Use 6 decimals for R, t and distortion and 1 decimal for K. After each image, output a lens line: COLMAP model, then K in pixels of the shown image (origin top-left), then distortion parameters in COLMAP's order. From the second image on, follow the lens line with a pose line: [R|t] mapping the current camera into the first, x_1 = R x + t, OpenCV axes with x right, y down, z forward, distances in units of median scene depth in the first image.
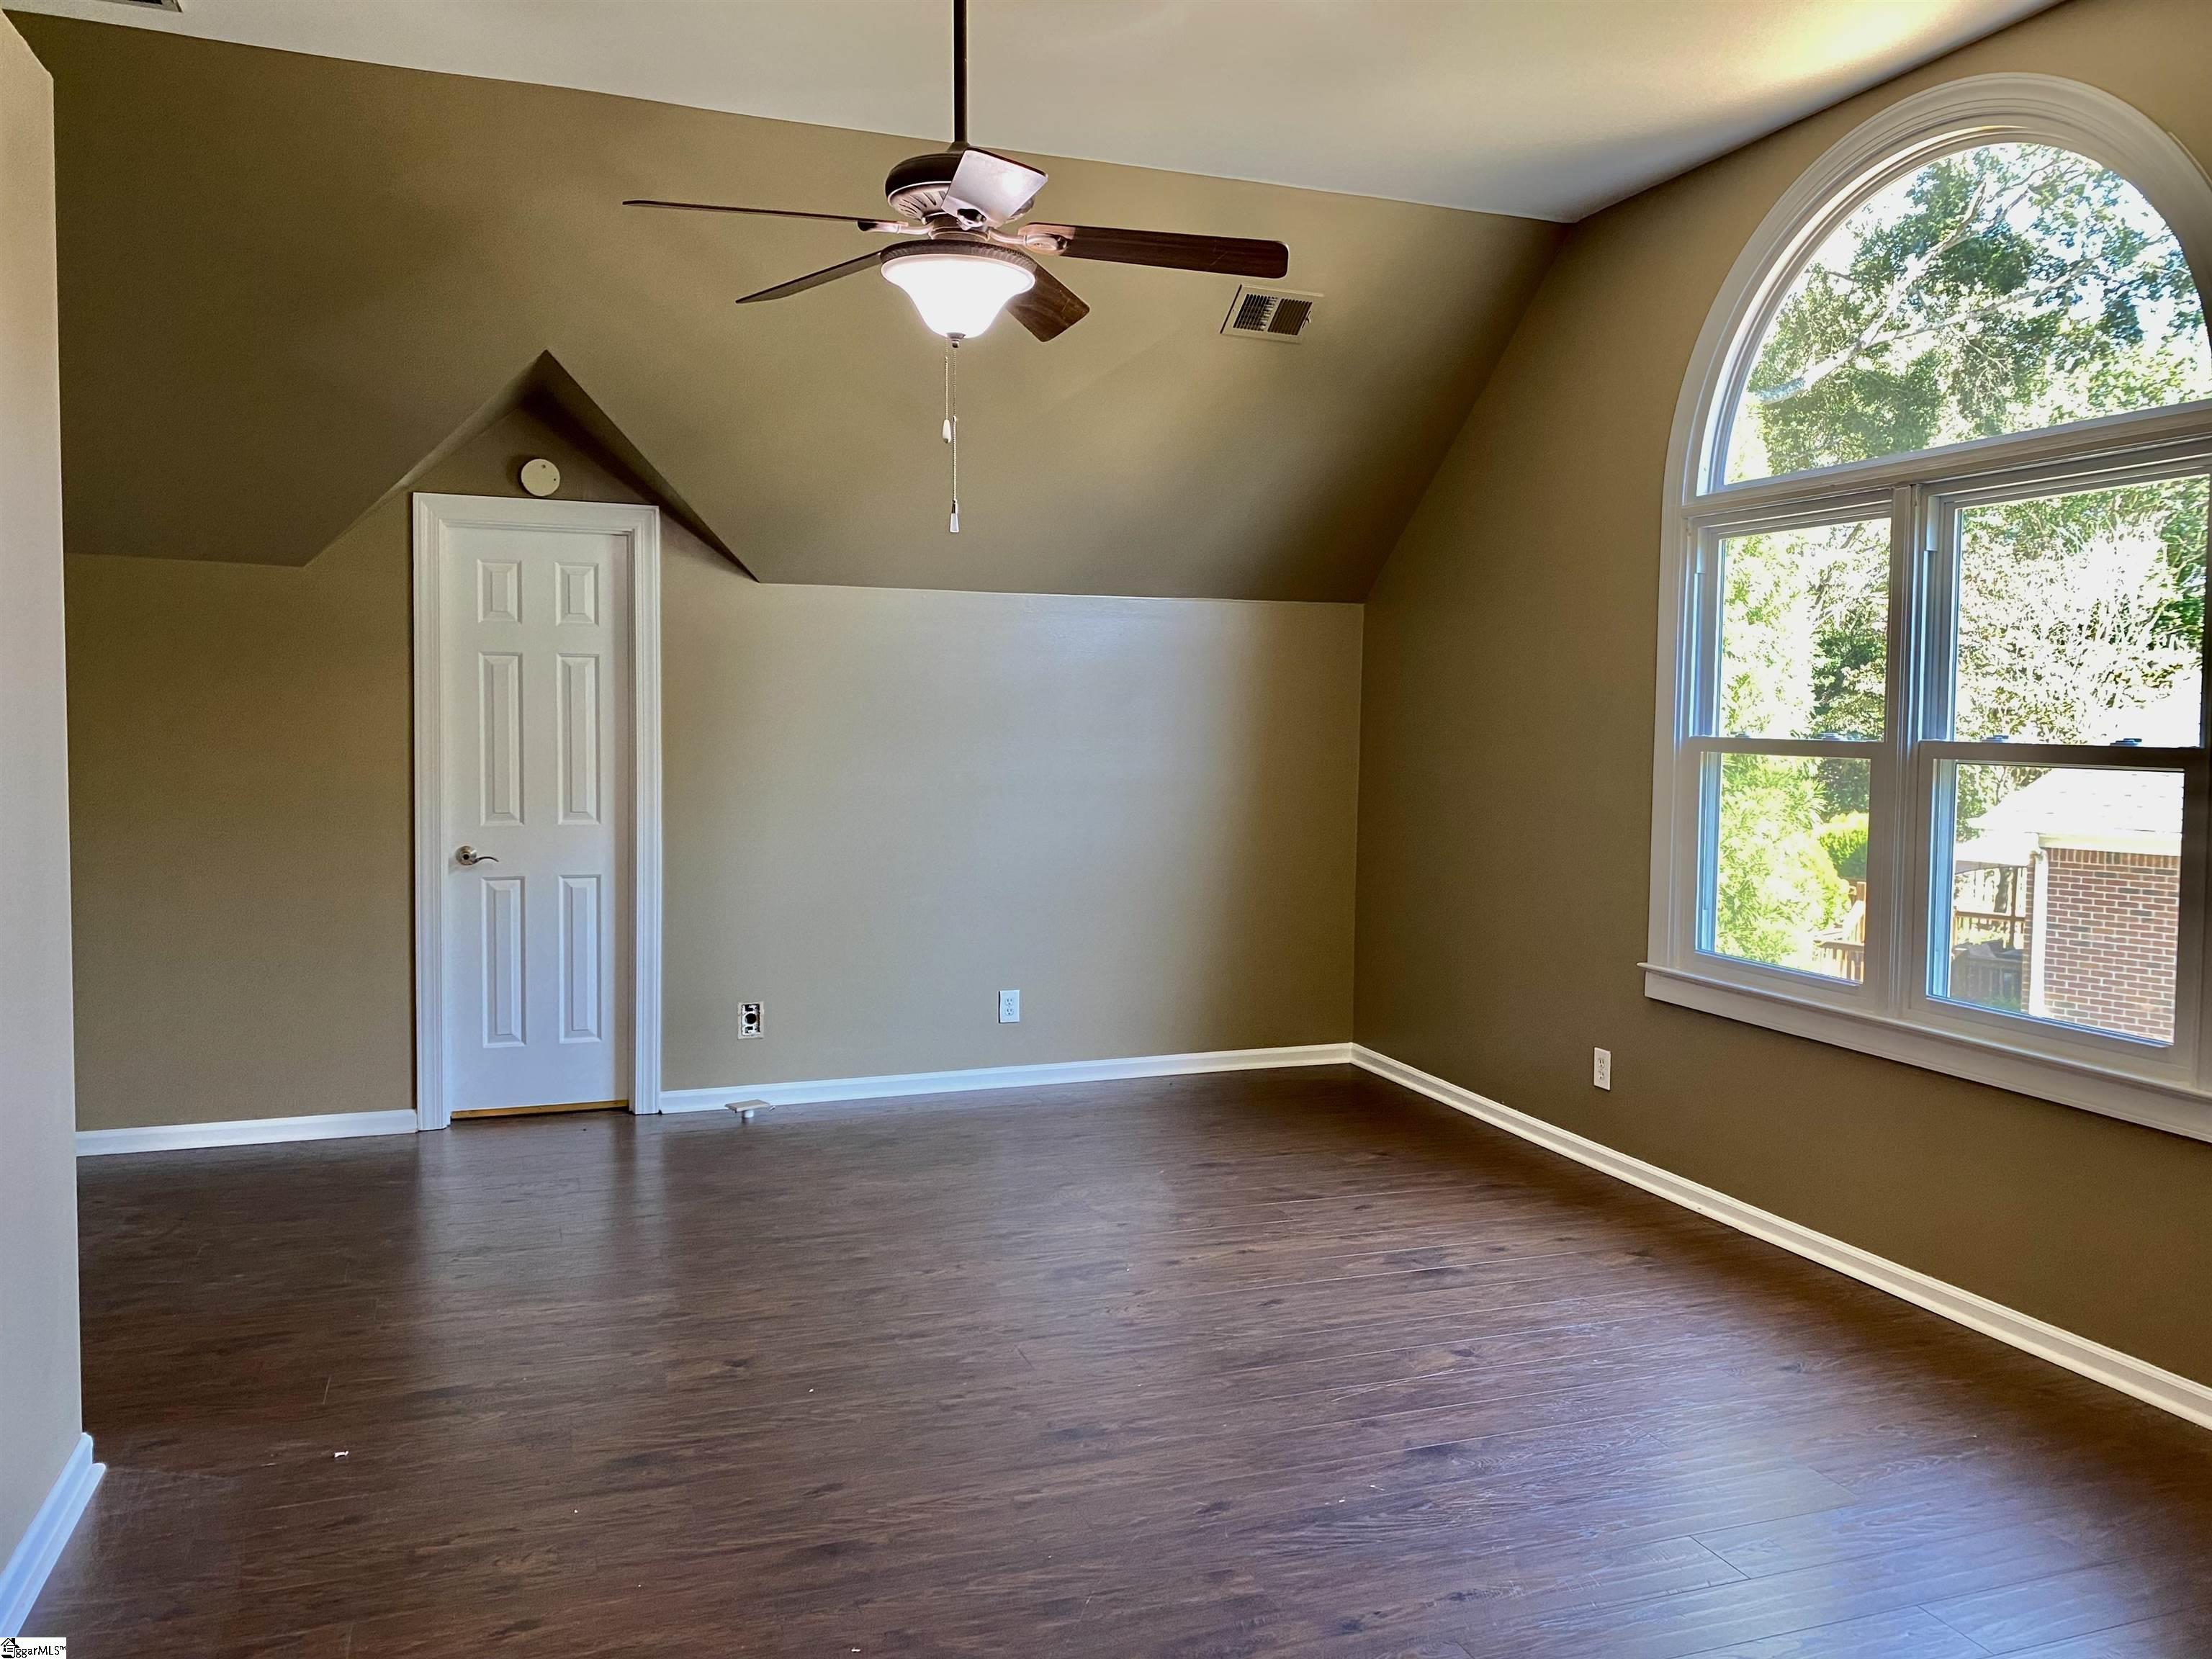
lens RADIAL K [[1700.5, 0, 1123.6], [0, 1700.5, 808.5], [0, 0, 1]] dist [0.024558, -0.013075]
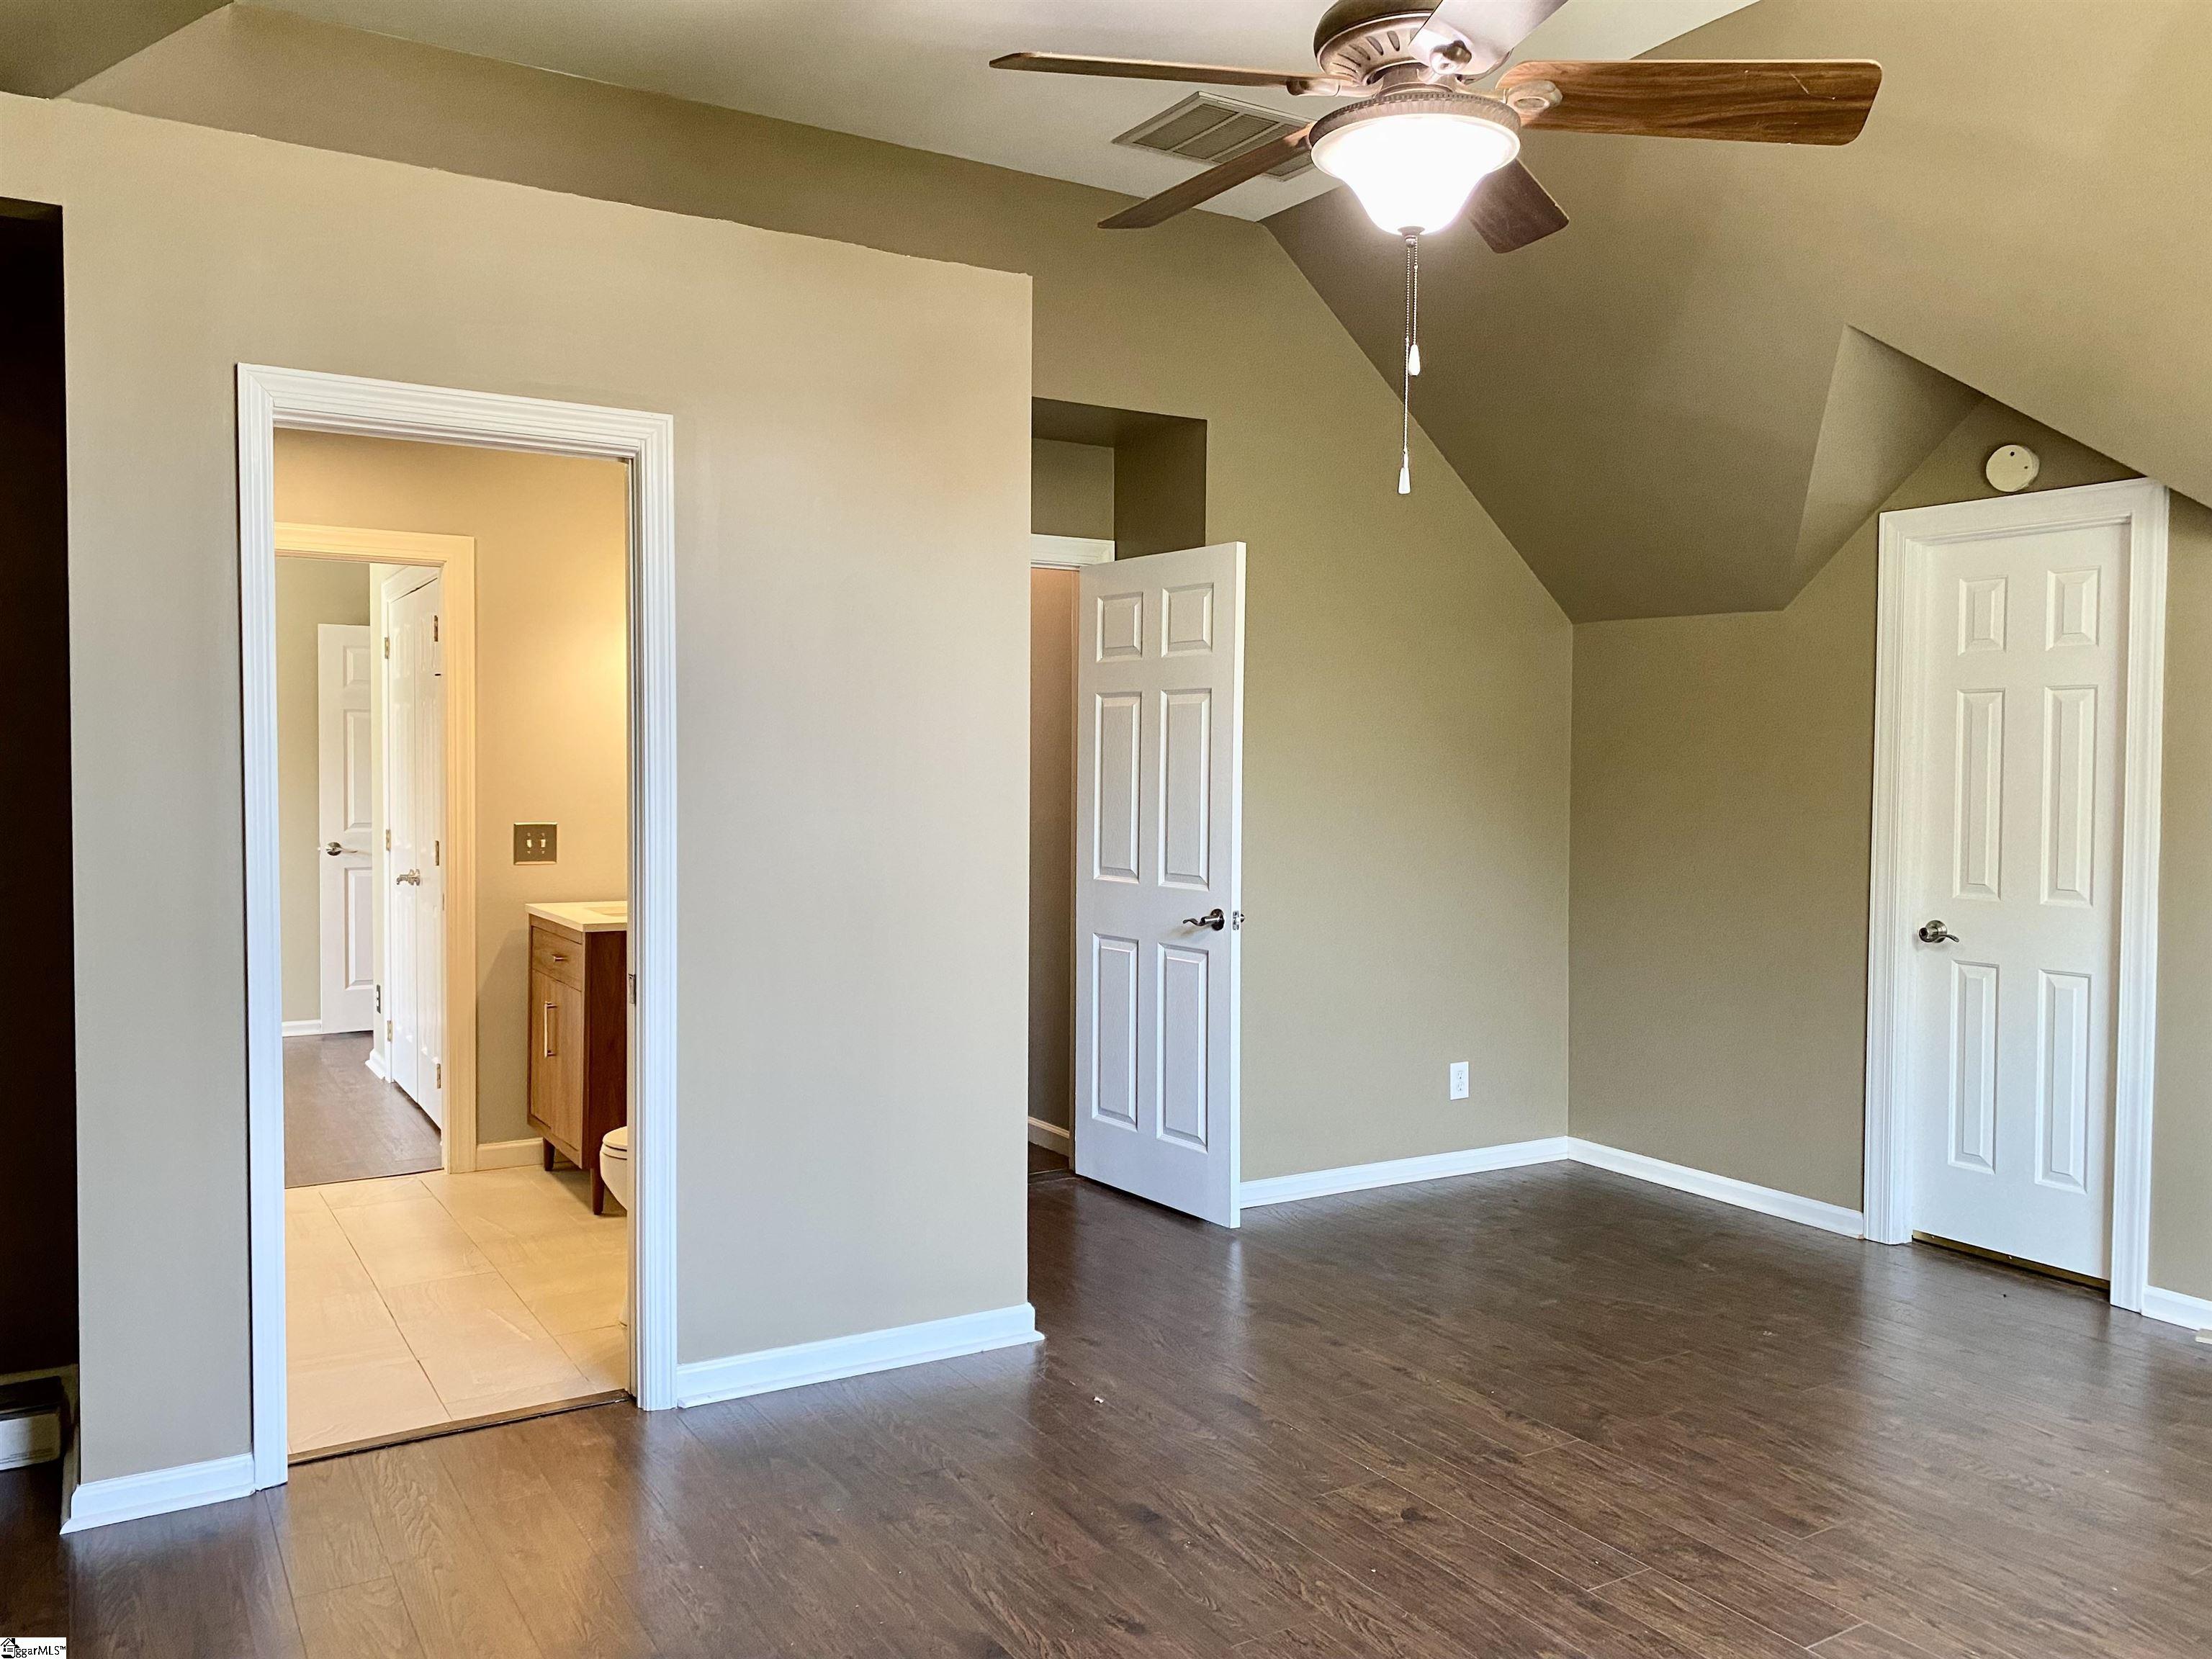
lens RADIAL K [[1700.5, 0, 1123.6], [0, 1700.5, 808.5], [0, 0, 1]] dist [0.024558, -0.013075]
pose [[0.192368, 0.016402, -0.981186, 0.381934], [-0.065258, 0.997861, 0.003887, -0.010578], [0.979151, 0.063282, 0.193027, 0.458548]]
